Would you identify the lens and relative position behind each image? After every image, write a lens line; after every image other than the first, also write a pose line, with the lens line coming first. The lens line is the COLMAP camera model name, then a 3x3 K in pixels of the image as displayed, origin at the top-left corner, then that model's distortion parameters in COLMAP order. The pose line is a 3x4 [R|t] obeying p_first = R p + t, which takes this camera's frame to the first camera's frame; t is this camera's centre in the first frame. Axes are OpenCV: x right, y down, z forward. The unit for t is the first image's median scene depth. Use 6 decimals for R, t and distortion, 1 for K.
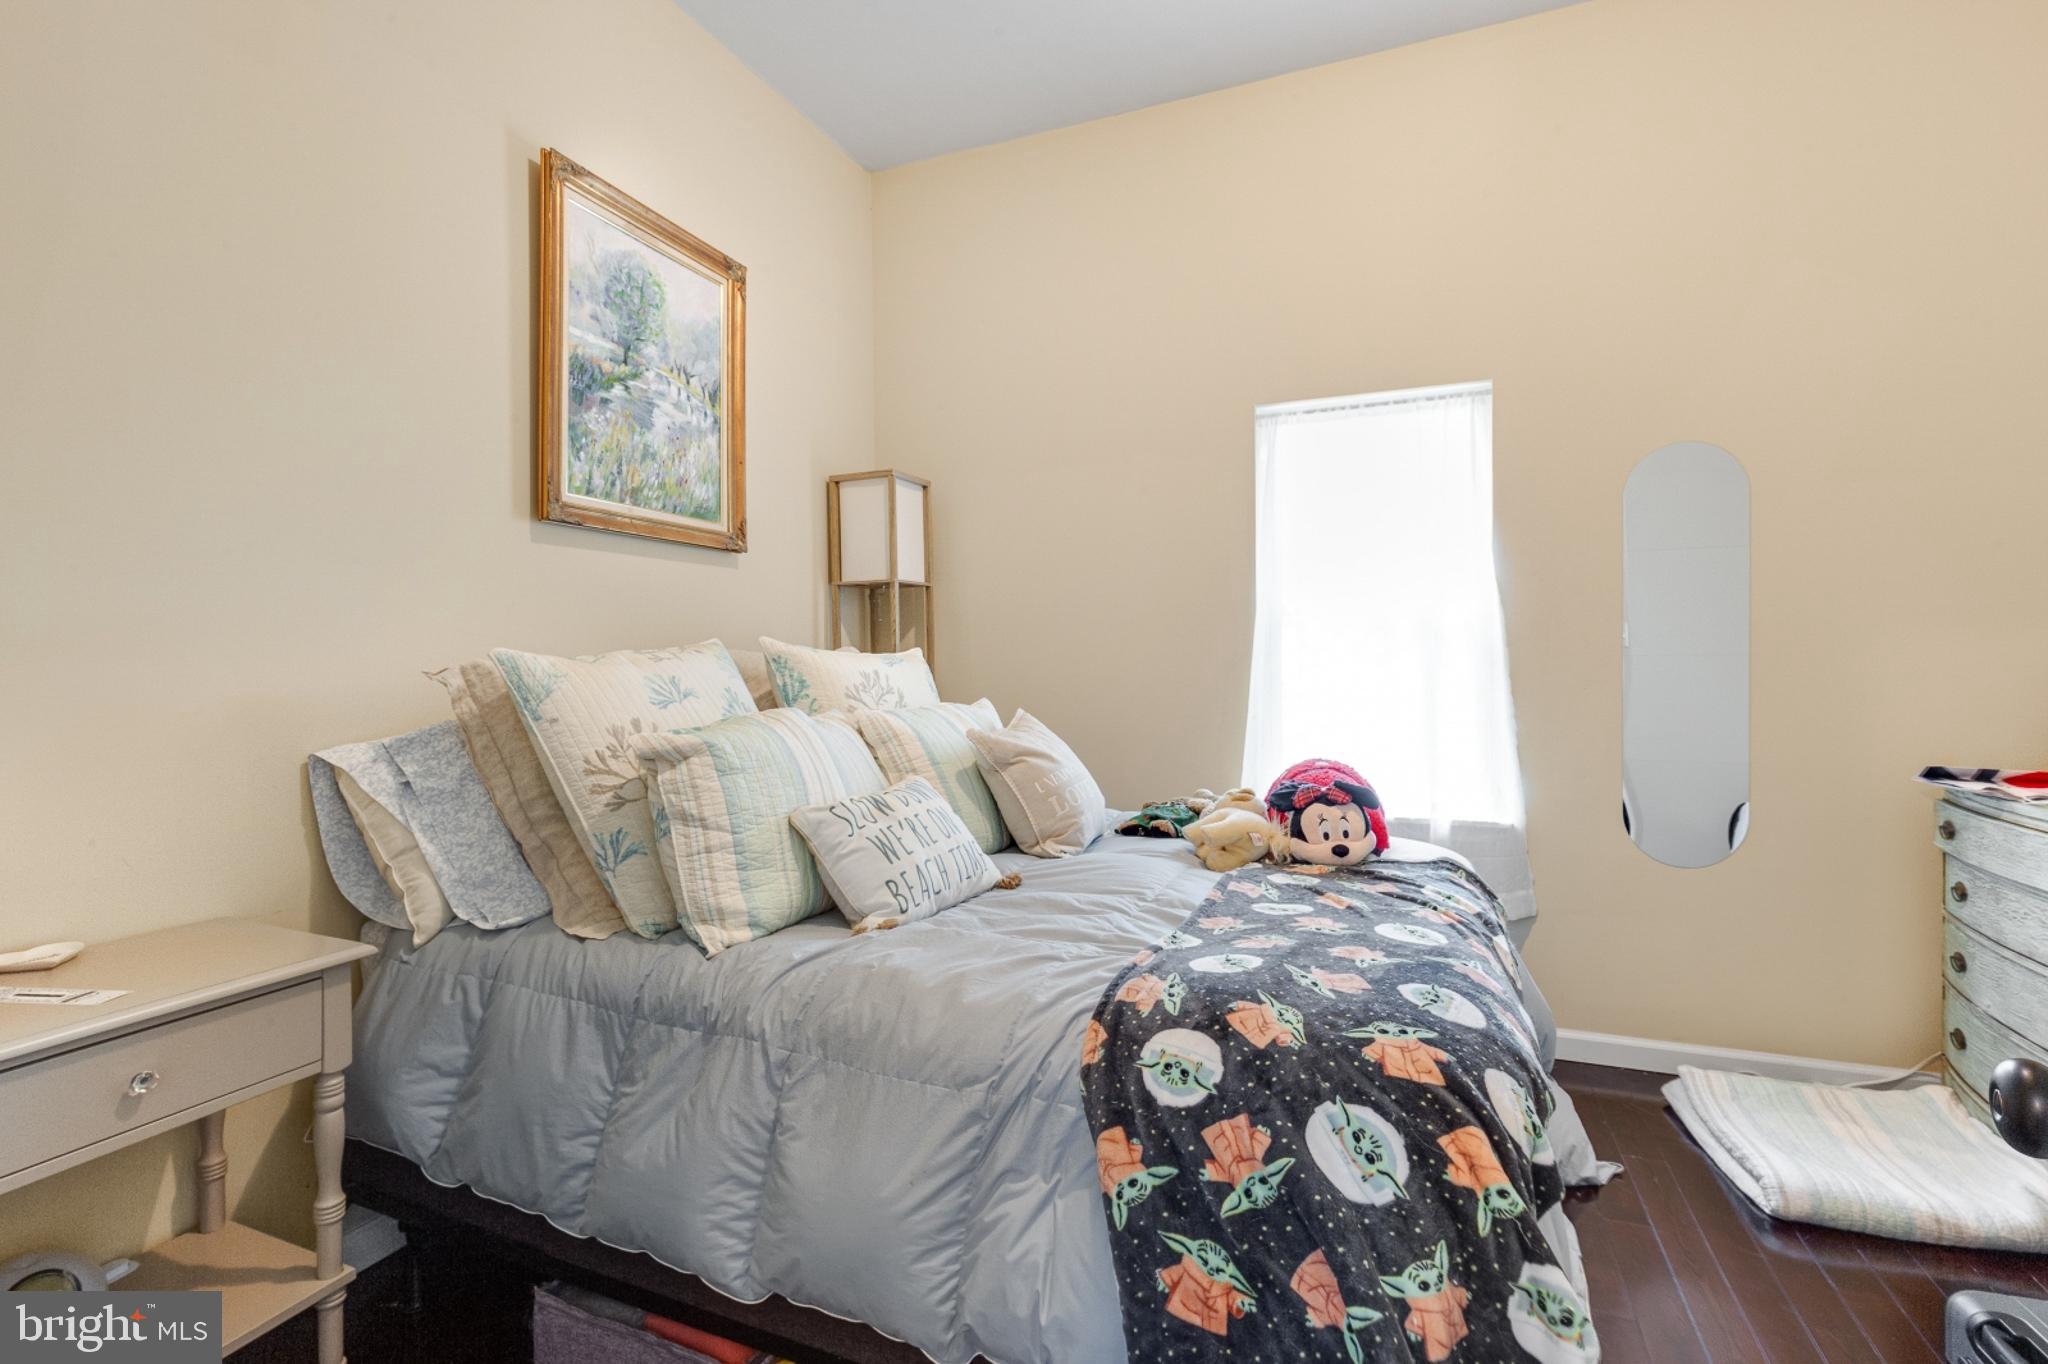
lens RADIAL K [[956.6, 0, 1054.7], [0, 956.6, 661.5], [0, 0, 1]] dist [0.002037, -0.000343]
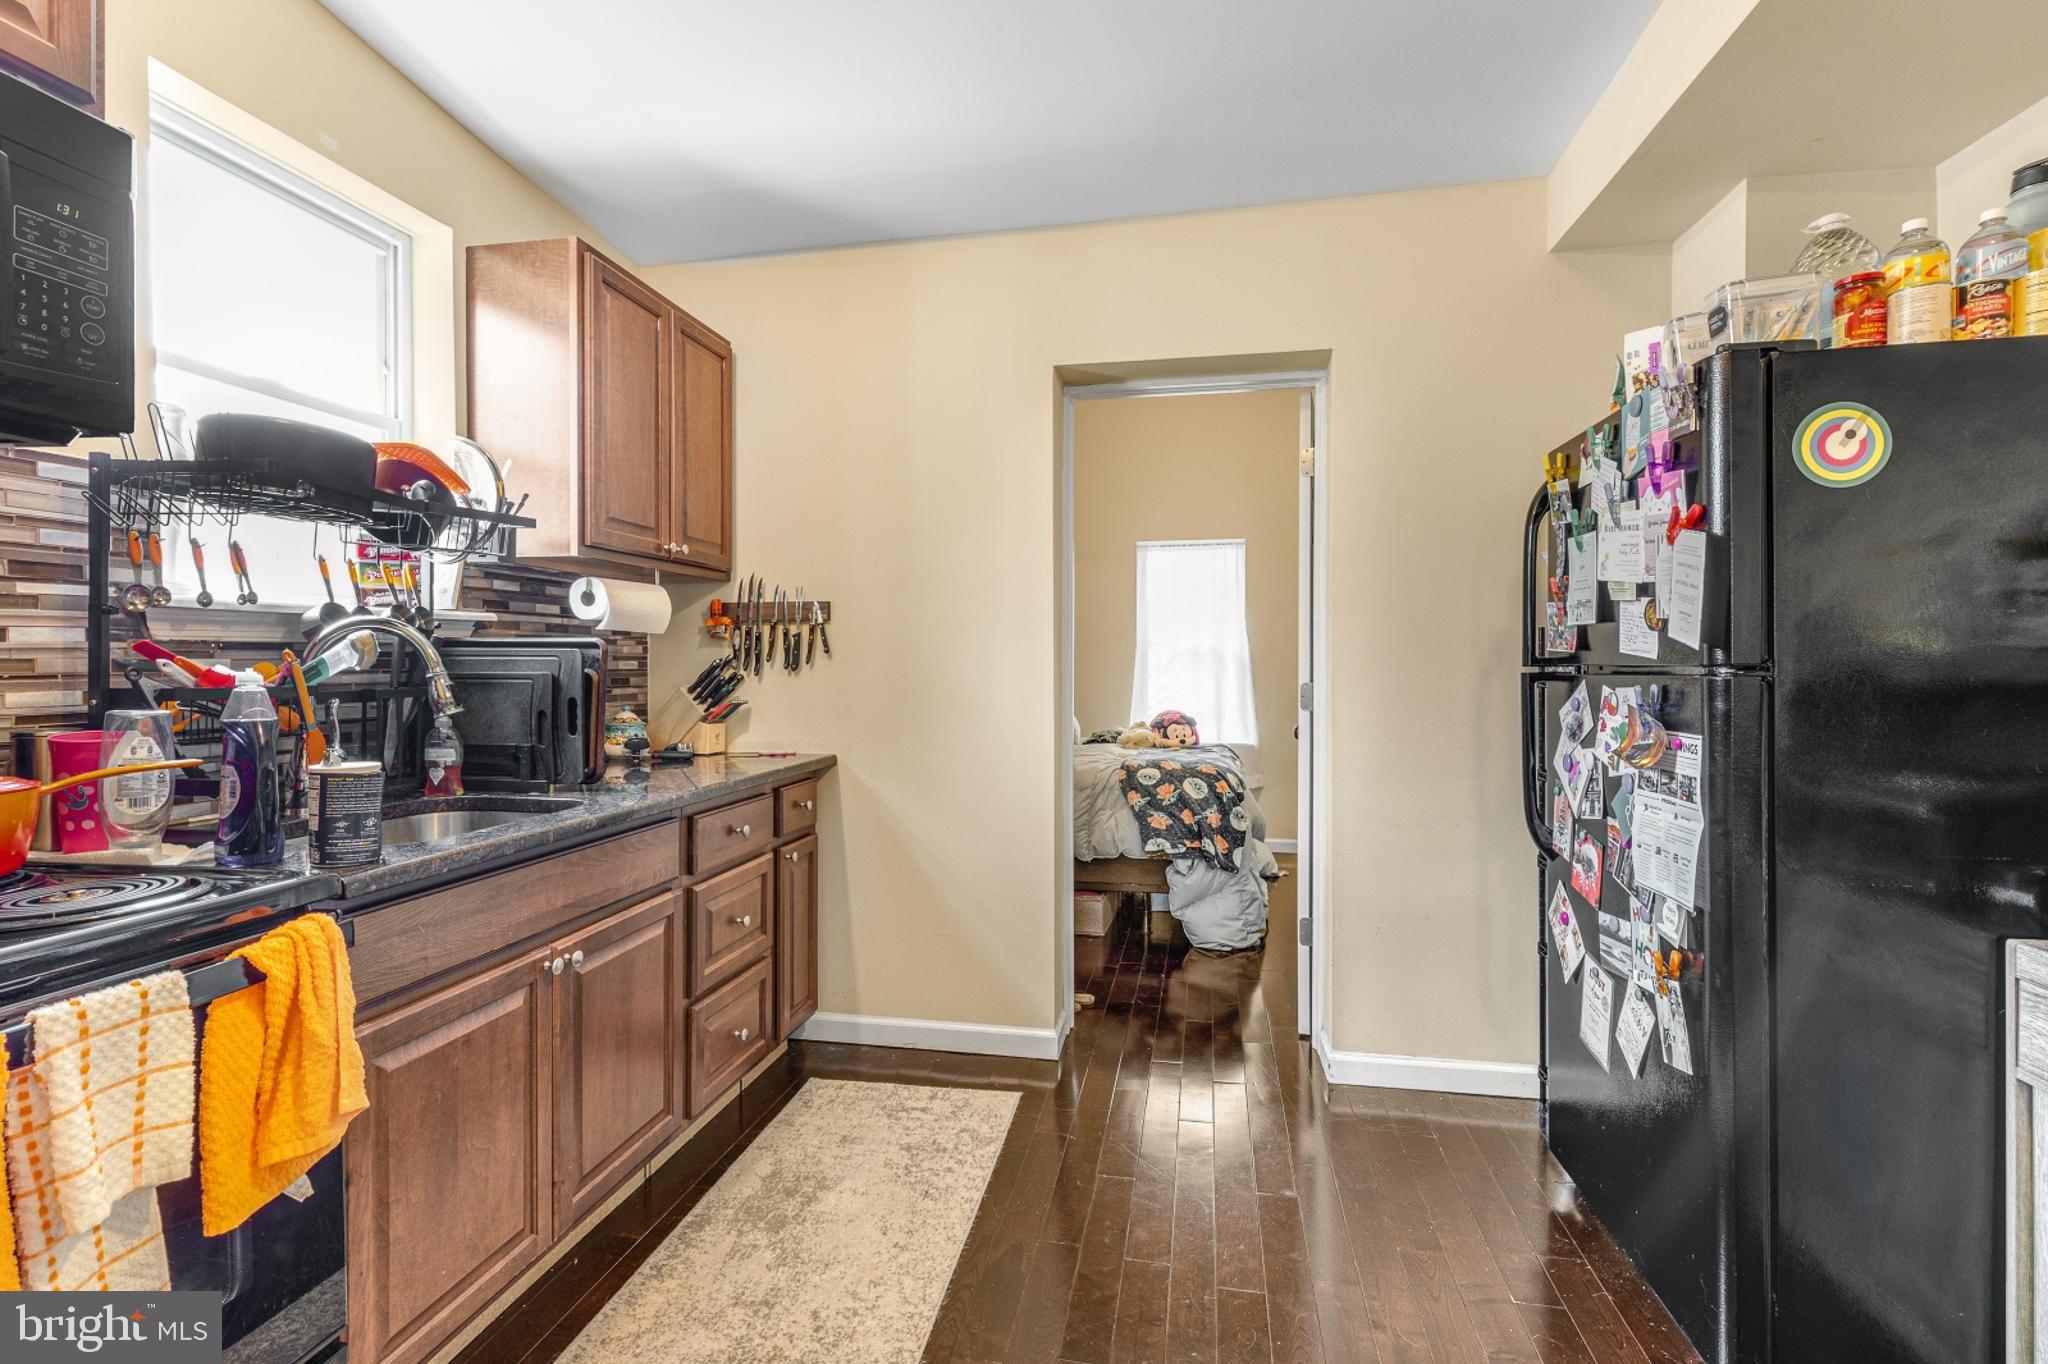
lens RADIAL K [[956.6, 0, 1028.5], [0, 956.6, 675.7], [0, 0, 1]] dist [0.002037, -0.000343]
pose [[0.985674, 0.007582, 0.168488, -0.468350], [-0.008066, 0.999965, 0.002186, 0.017033], [-0.168466, -0.003514, 0.985701, -1.259238]]
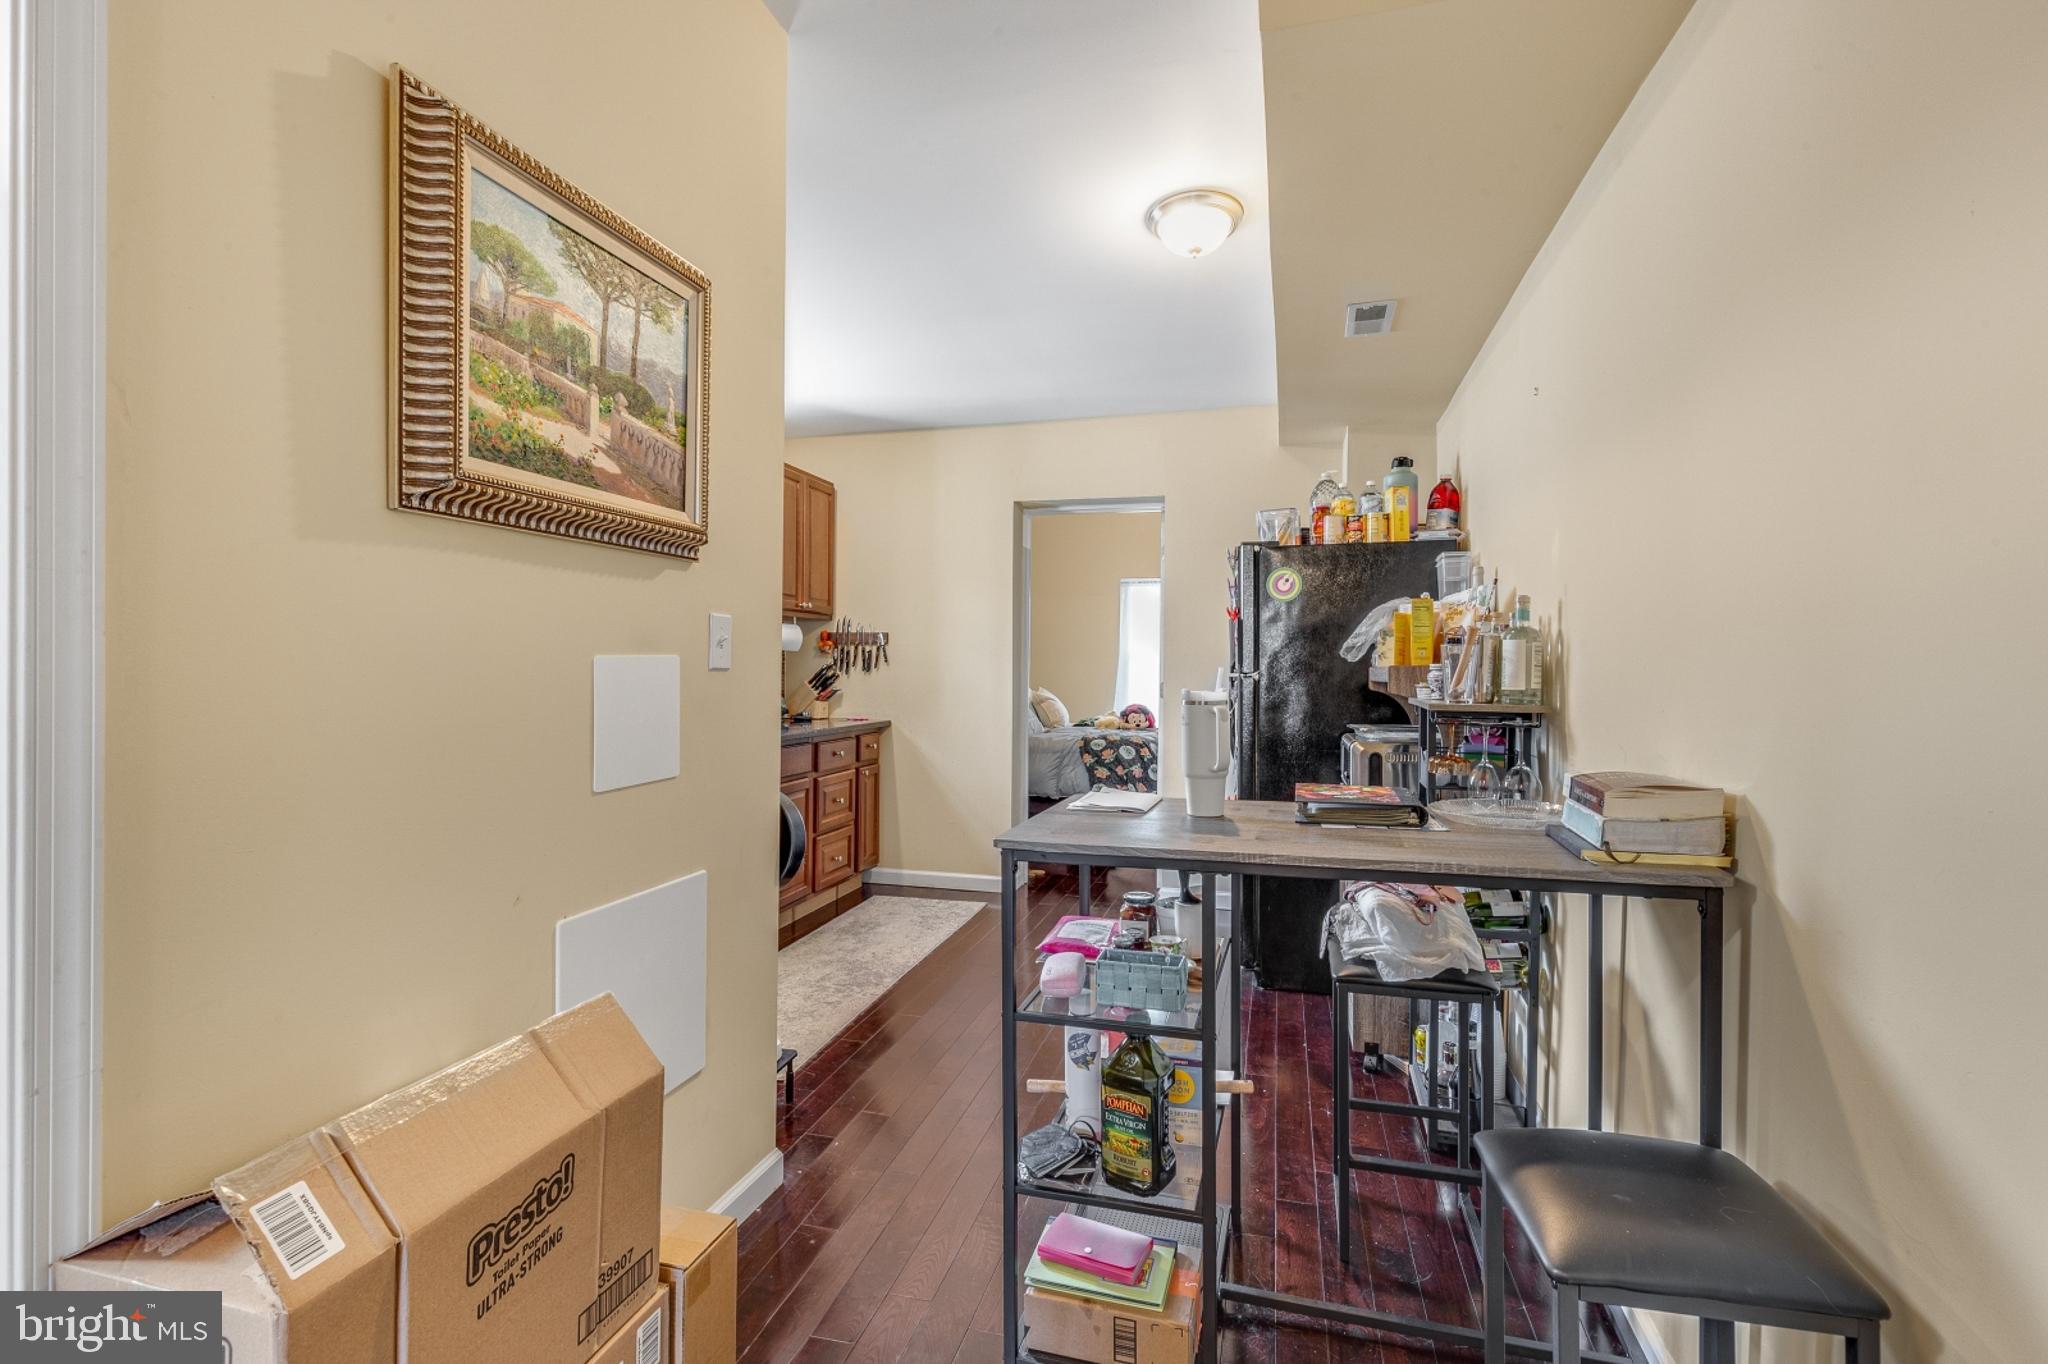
lens RADIAL K [[956.6, 0, 1022.9], [0, 956.6, 682.1], [0, 0, 1]] dist [0.002037, -0.000343]
pose [[0.995885, 0.018632, 0.088685, -0.397155], [-0.019187, 0.999801, 0.005407, 0.020589], [-0.088566, -0.007086, 0.996045, -2.222255]]
